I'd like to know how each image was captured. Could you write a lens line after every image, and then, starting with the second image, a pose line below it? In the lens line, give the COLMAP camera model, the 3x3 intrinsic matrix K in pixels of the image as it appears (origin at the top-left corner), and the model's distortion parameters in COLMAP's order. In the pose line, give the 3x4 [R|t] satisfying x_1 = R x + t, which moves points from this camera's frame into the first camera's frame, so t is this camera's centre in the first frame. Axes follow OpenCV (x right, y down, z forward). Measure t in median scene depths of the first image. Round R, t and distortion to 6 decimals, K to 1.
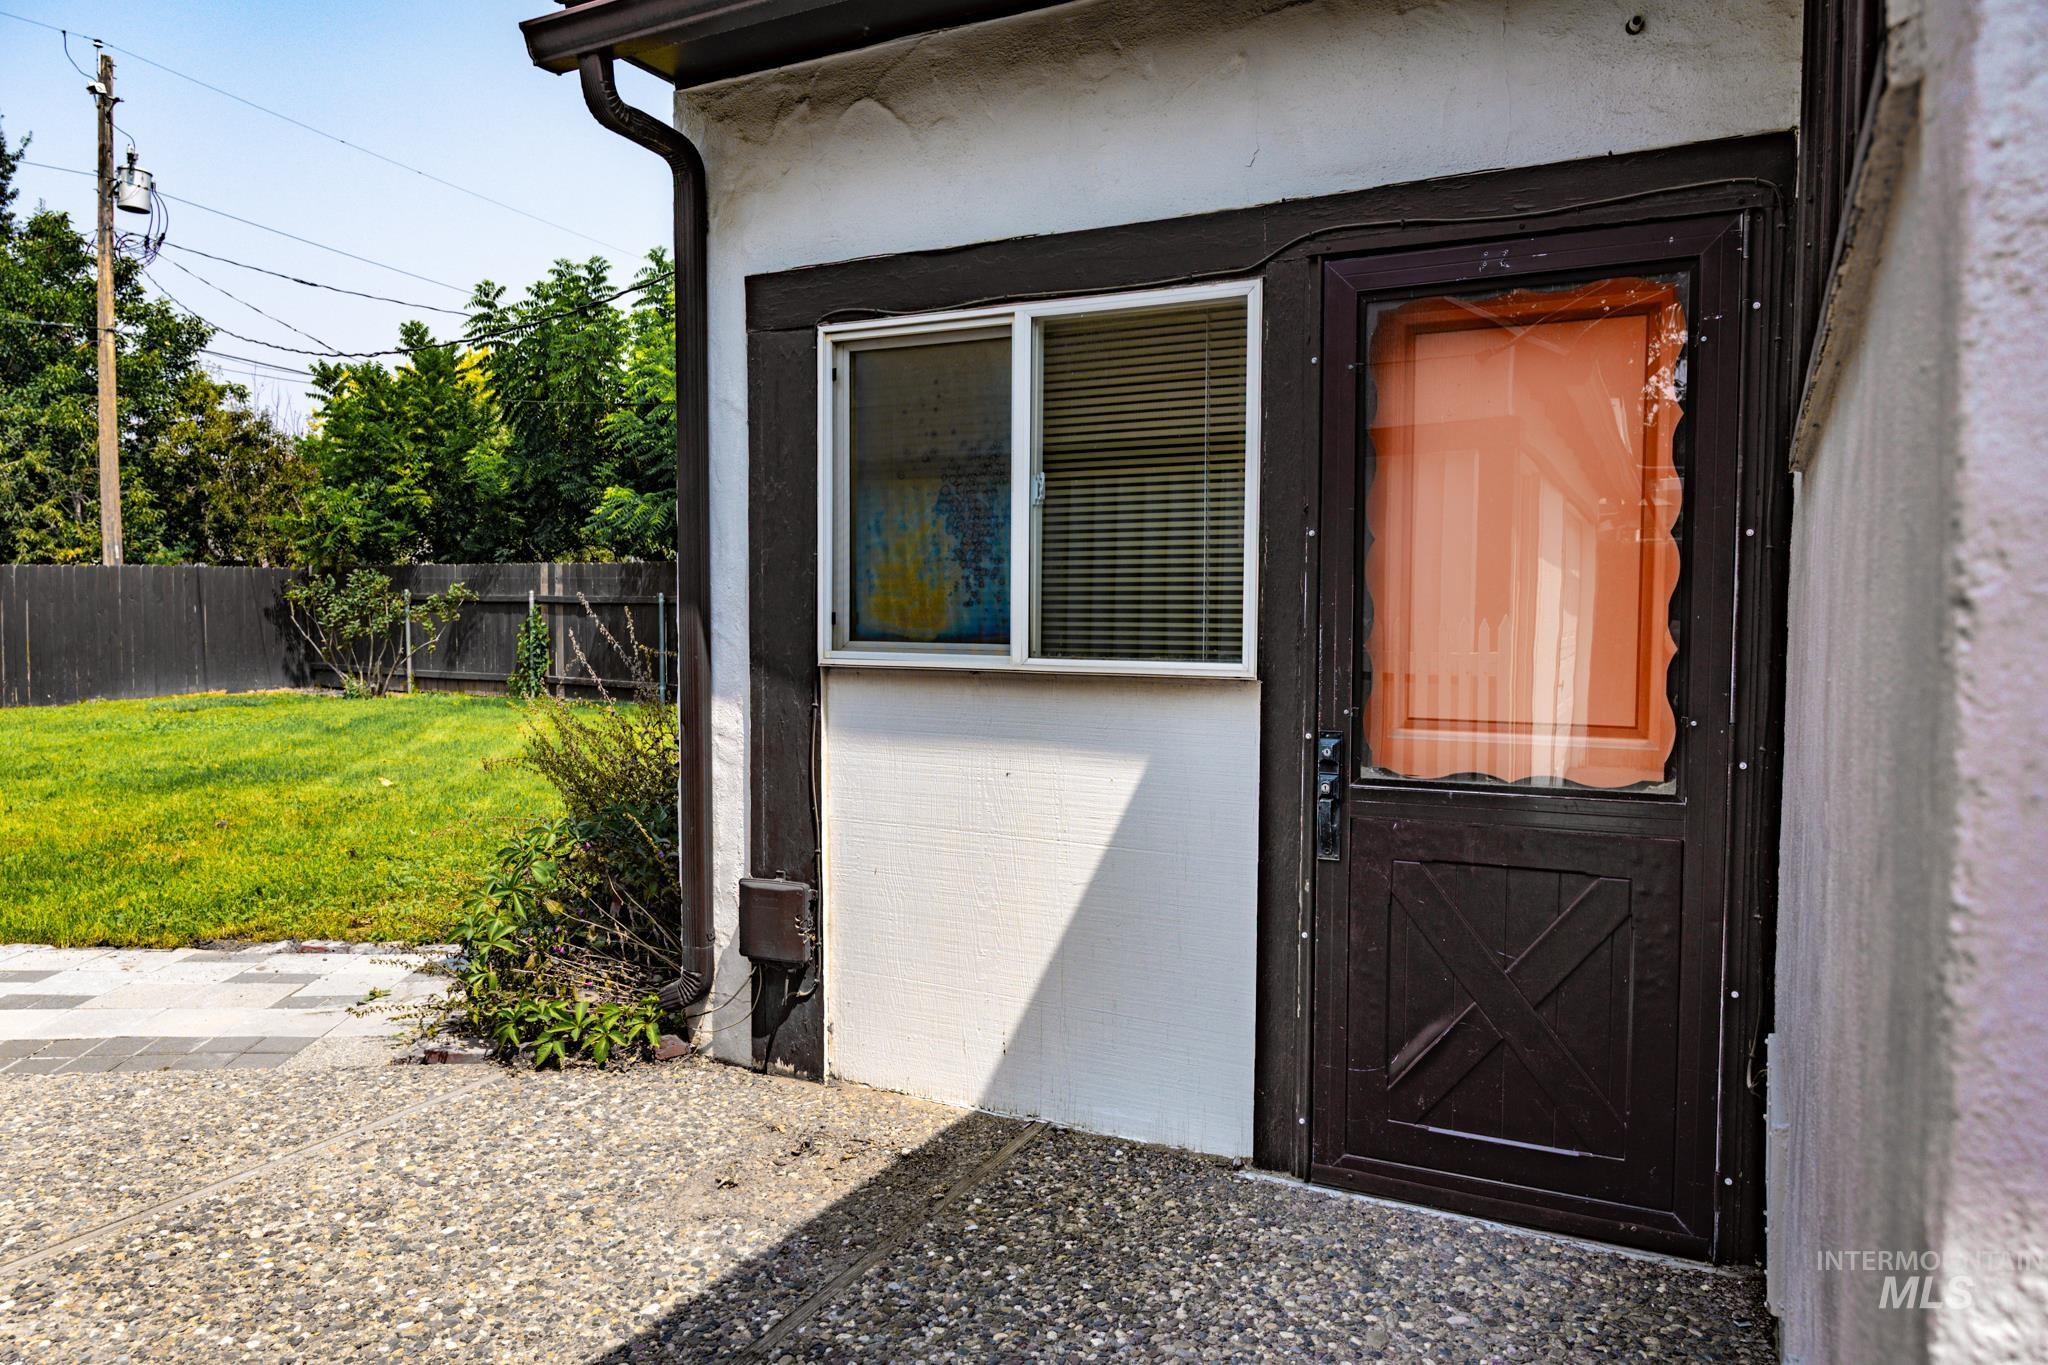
lens RADIAL K [[1365.2, 0, 1029.3], [0, 1365.2, 678.8], [0, 0, 1]] dist [-0.004223, -0.003285]
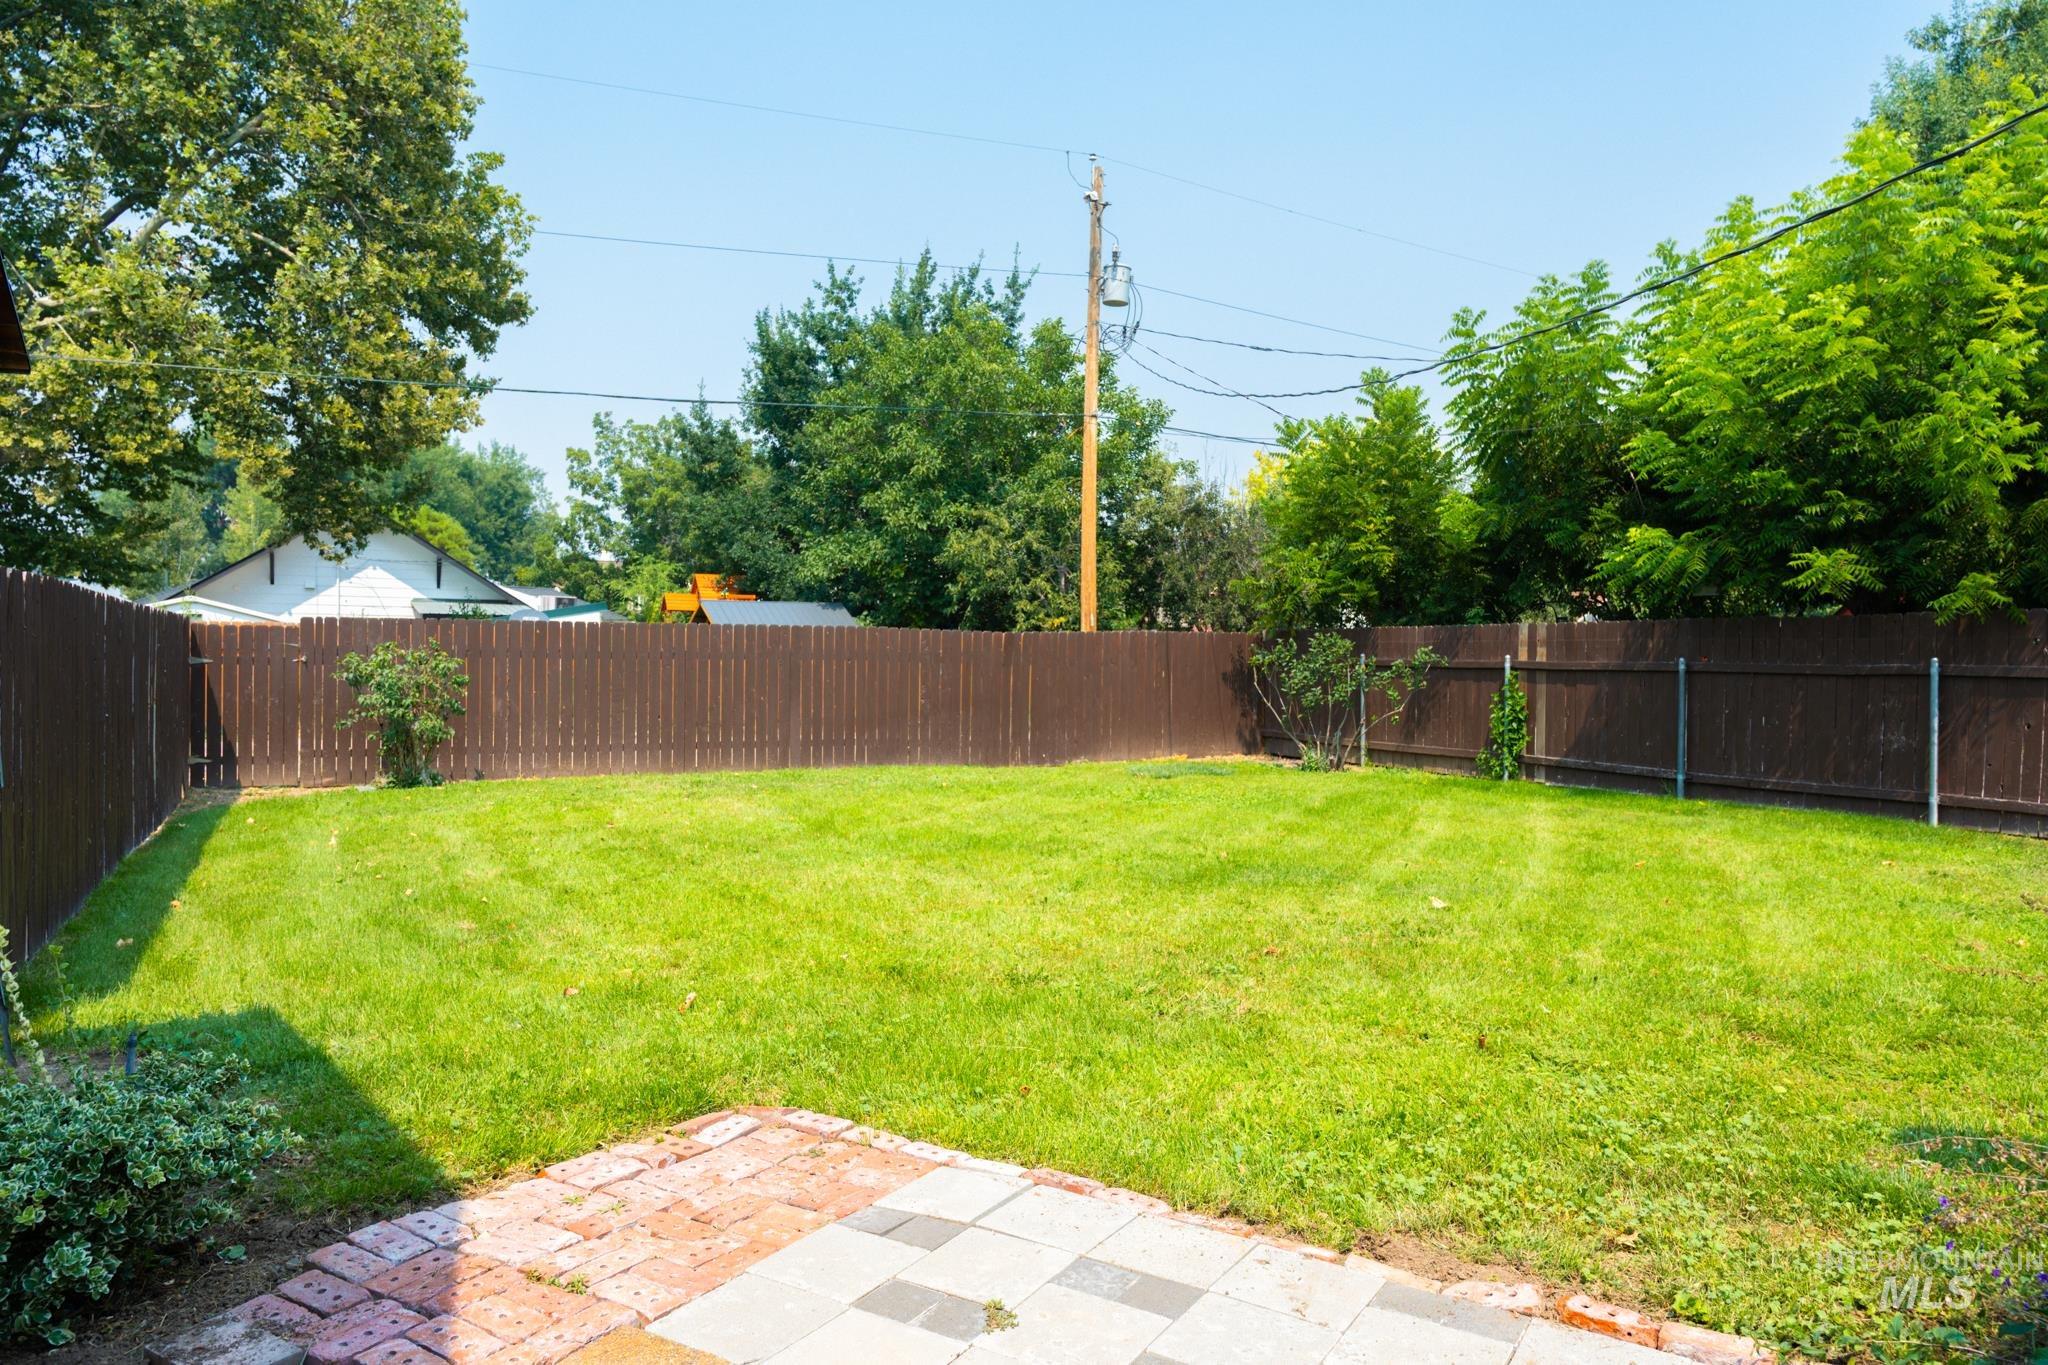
lens RADIAL K [[1365.2, 0, 1021.9], [0, 1365.2, 675.9], [0, 0, 1]] dist [-0.004223, -0.003285]
pose [[0.813828, 0.006630, -0.581067, -0.107946], [-0.035046, 0.998675, -0.037690, -0.007863], [0.580048, 0.051037, 0.812982, 0.113491]]
